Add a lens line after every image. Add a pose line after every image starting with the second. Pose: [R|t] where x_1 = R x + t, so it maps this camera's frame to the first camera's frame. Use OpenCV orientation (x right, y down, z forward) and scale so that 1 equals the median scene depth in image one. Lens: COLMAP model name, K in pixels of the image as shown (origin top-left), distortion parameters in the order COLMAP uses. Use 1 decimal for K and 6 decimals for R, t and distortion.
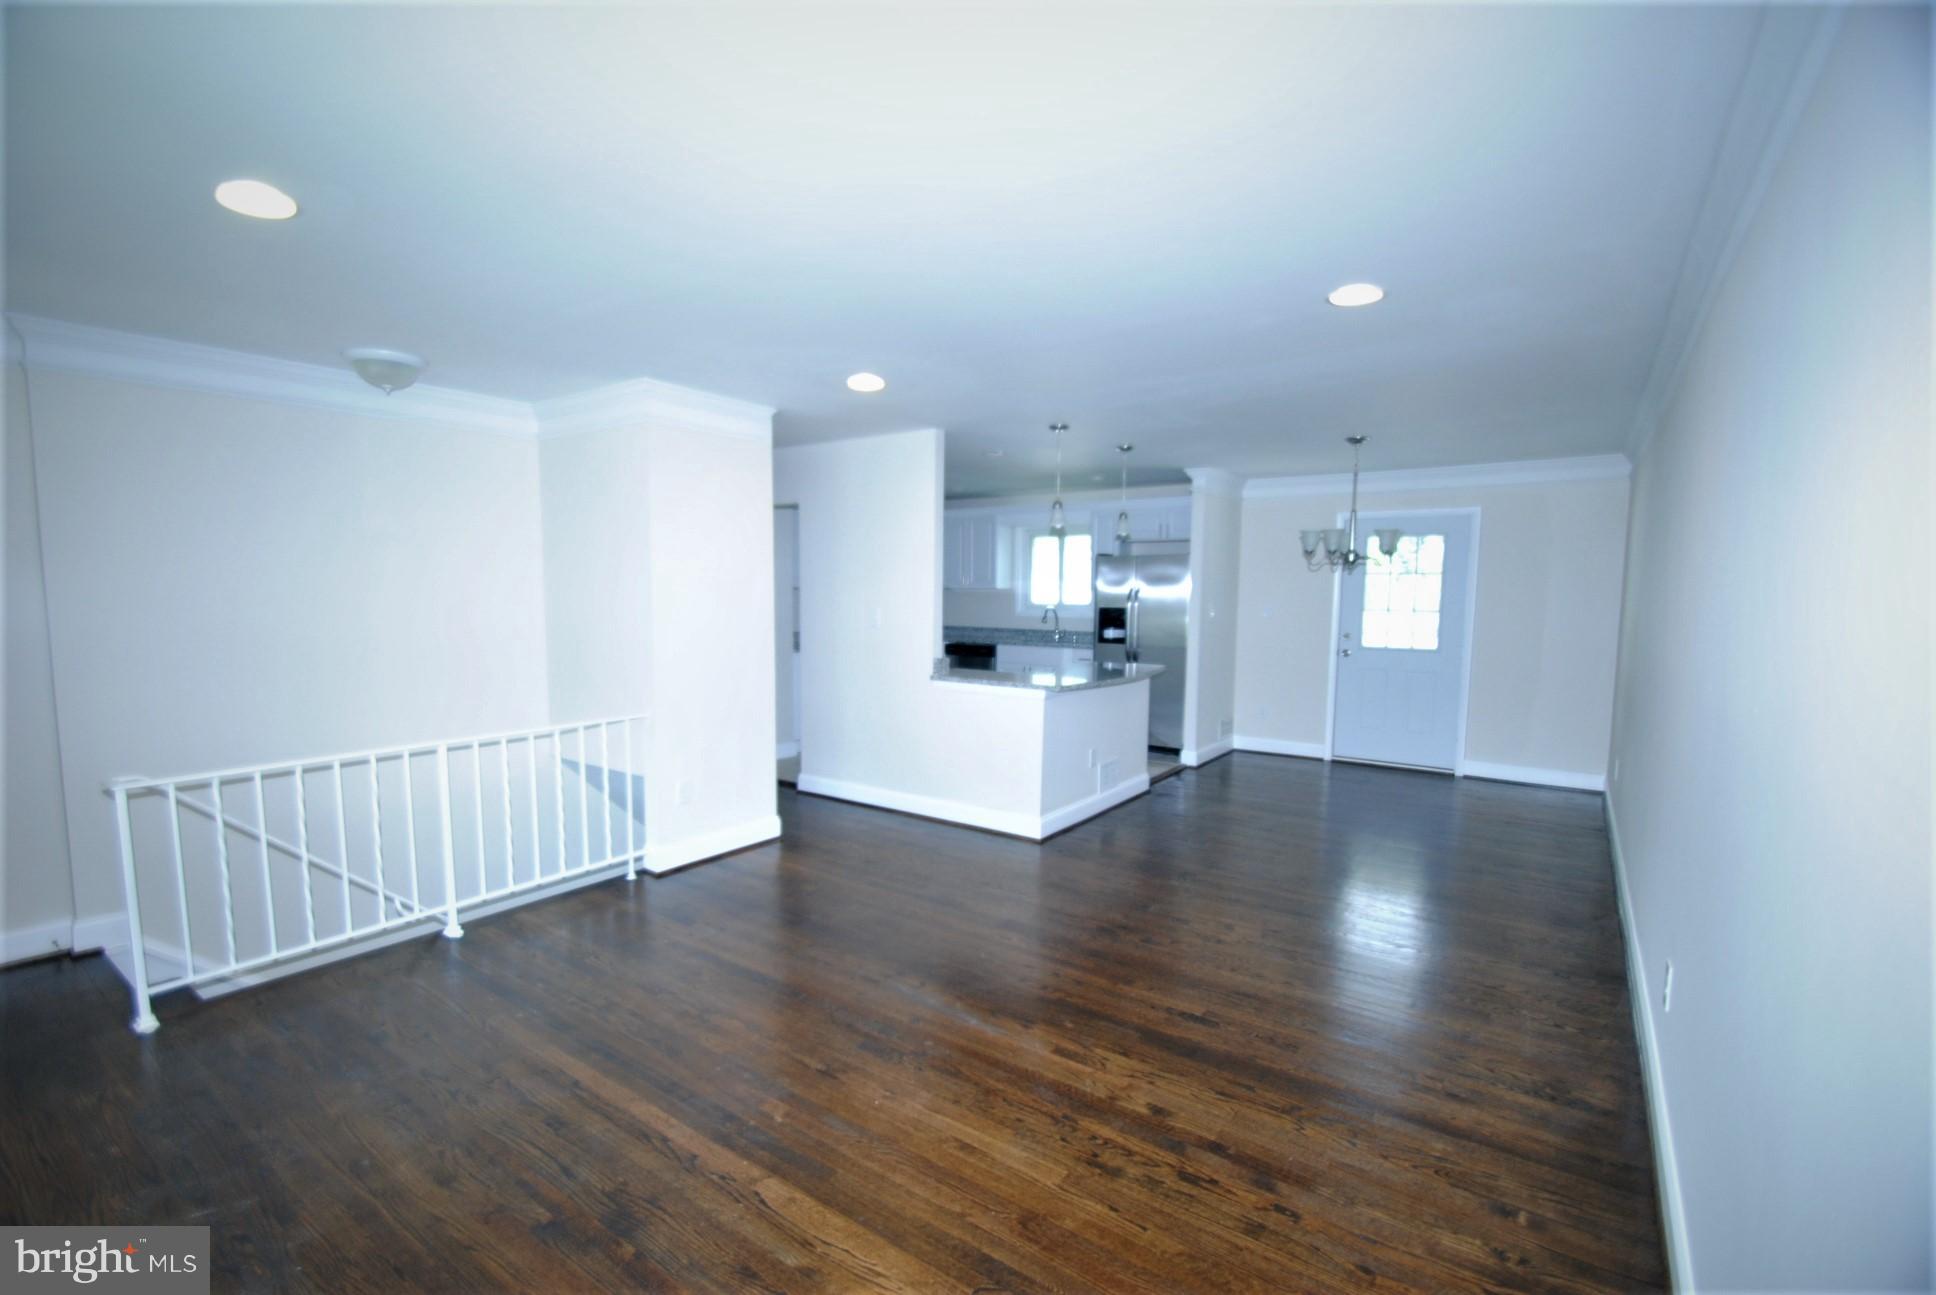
lens RADIAL K [[851.1, 0, 950.2], [0, 851.1, 674.6], [0, 0, 1]] dist [0.024143, -0.024102]
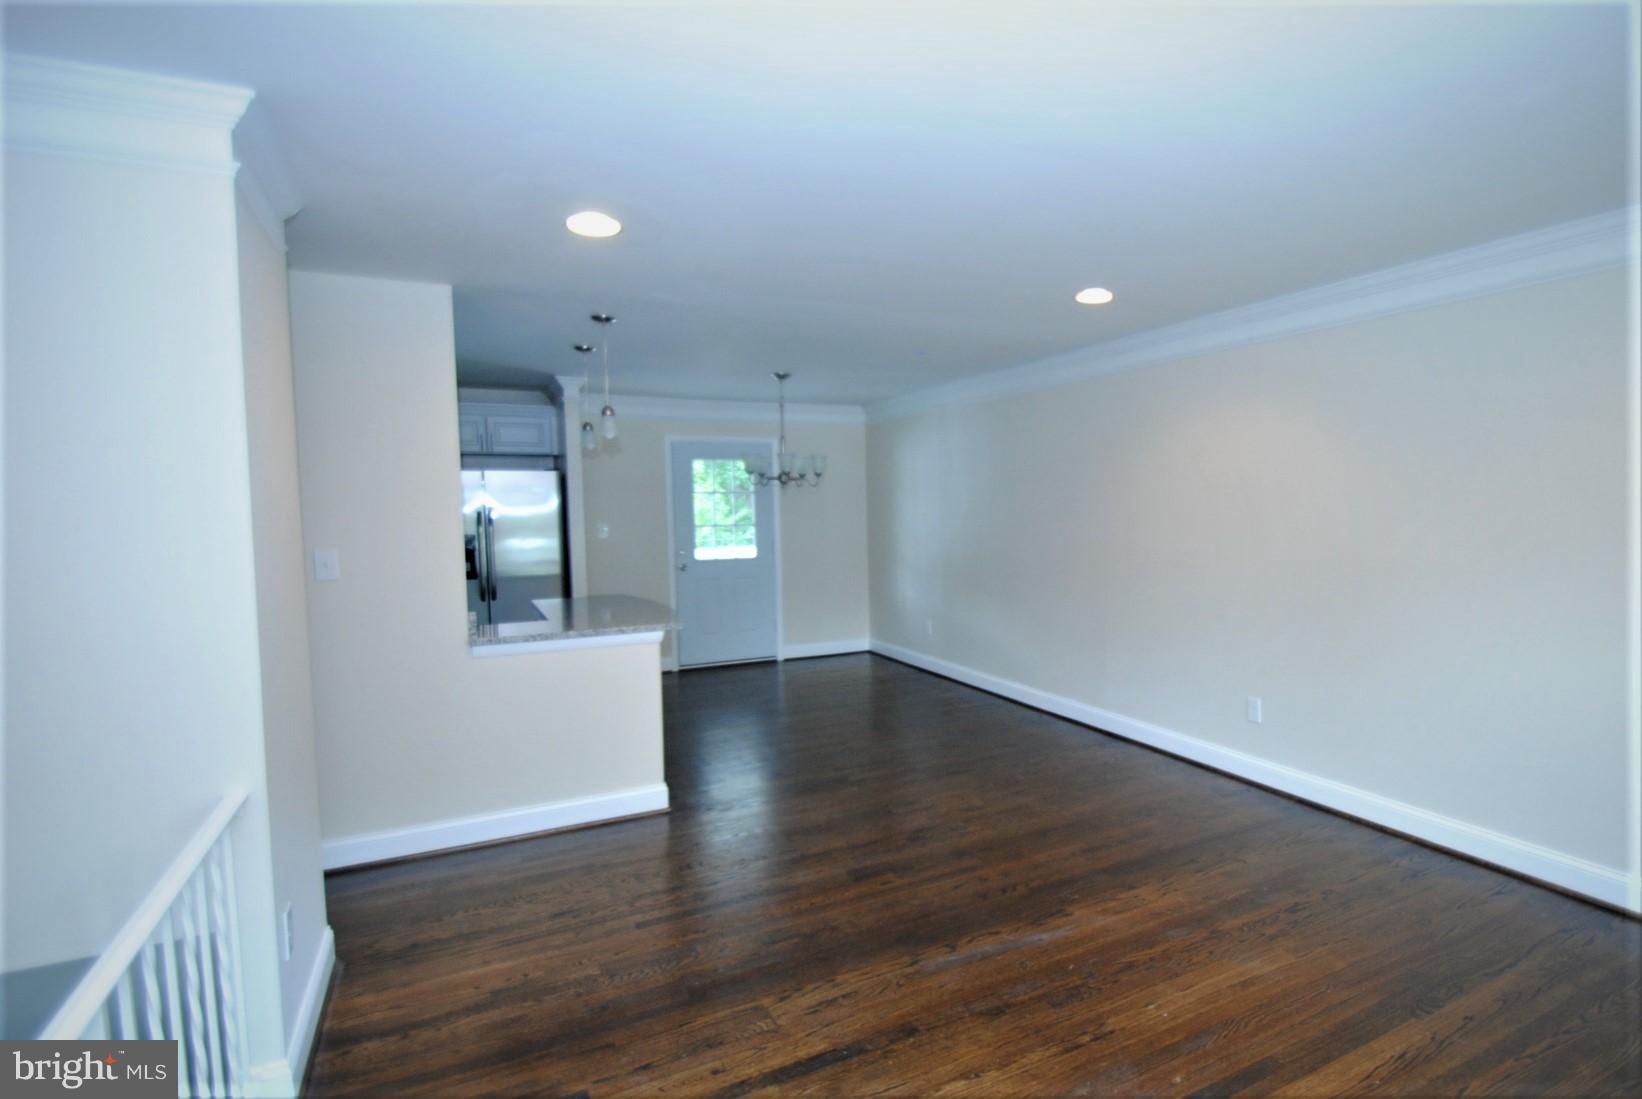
lens RADIAL K [[847.0, 0, 947.1], [0, 847.0, 572.3], [0, 0, 1]] dist [0.000886, 0.000091]
pose [[0.411596, -0.086832, 0.907220, -0.818096], [0.110640, 0.992849, 0.044832, -0.069249], [-0.904626, 0.081922, 0.418260, 0.603113]]
